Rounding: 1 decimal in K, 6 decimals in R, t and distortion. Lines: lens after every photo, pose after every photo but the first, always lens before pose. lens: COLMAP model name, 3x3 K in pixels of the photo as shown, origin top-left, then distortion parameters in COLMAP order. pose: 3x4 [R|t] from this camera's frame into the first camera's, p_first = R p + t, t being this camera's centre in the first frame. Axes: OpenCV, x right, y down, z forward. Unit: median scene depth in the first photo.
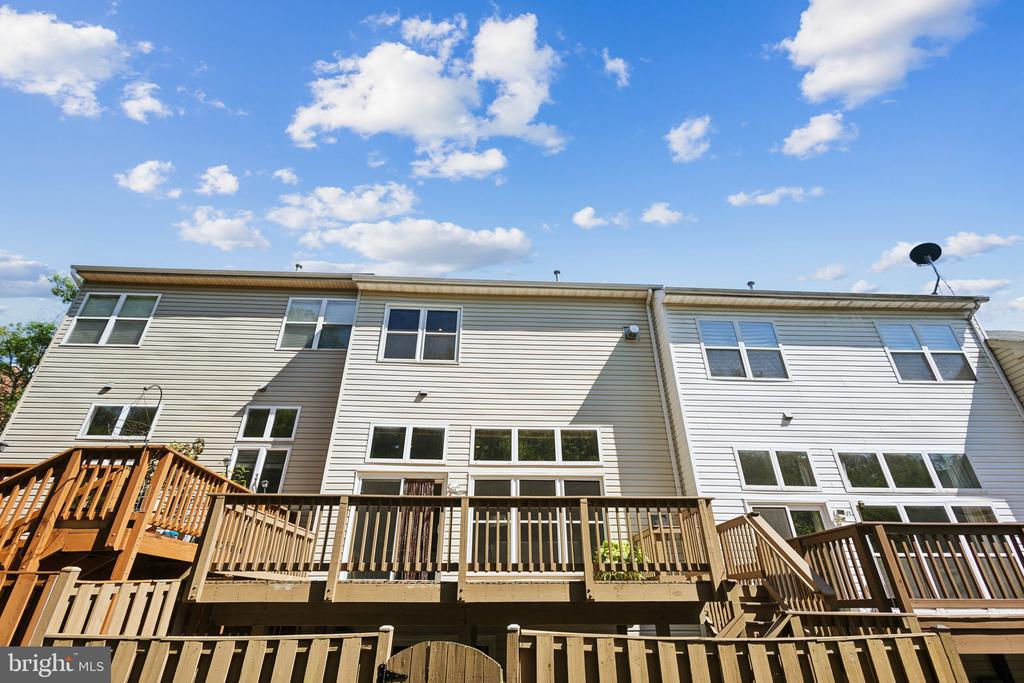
lens RADIAL K [[467.9, 0, 510.5], [0, 467.9, 342.3], [0, 0, 1]] dist [0.010040, -0.000045]
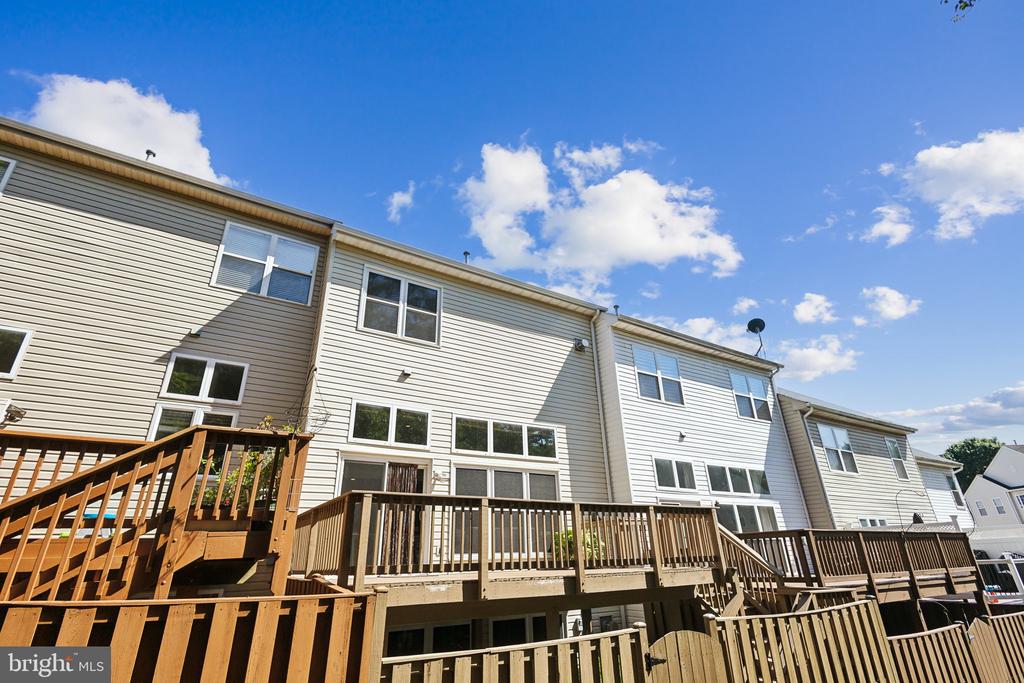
lens RADIAL K [[481.8, 0, 512.0], [0, 481.8, 341.5], [0, 0, 1]] dist [0.002189, -0.000193]
pose [[0.871770, 0.181457, 0.455072, -0.465071], [-0.215763, 0.976148, 0.024100, -0.024158], [-0.439845, -0.119198, 0.890128, 0.044660]]
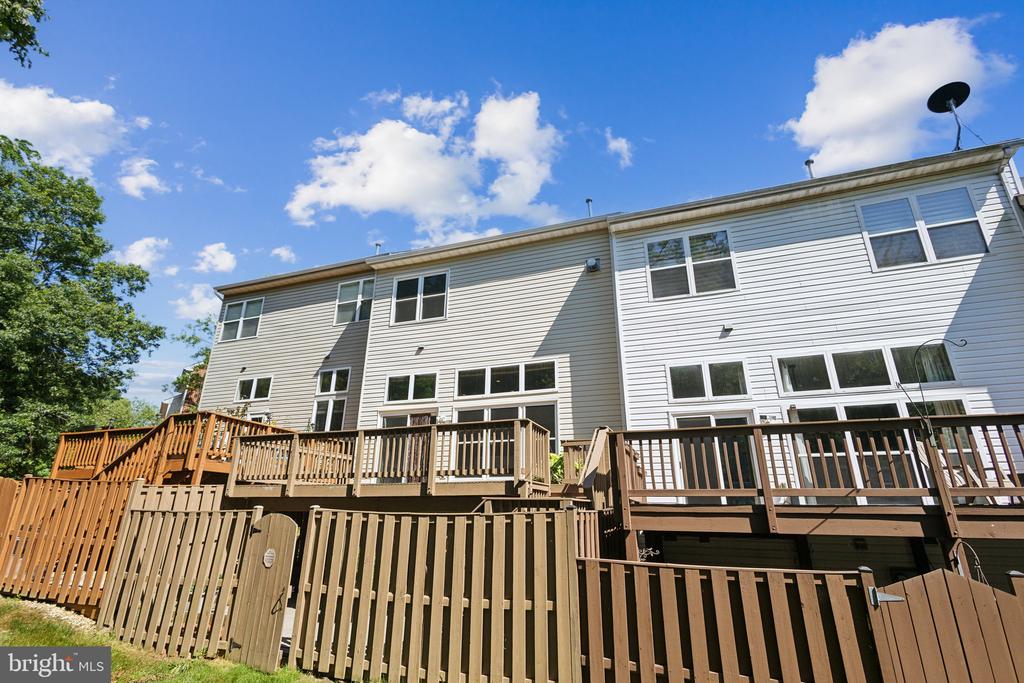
lens RADIAL K [[472.0, 0, 512.0], [0, 472.0, 341.5], [0, 0, 1]] dist [0.005374, 0.000300]
pose [[0.924306, -0.123435, -0.361141, 0.507221], [0.180411, 0.975169, 0.128439, -0.024949], [0.336320, -0.183870, 0.923624, -0.085528]]
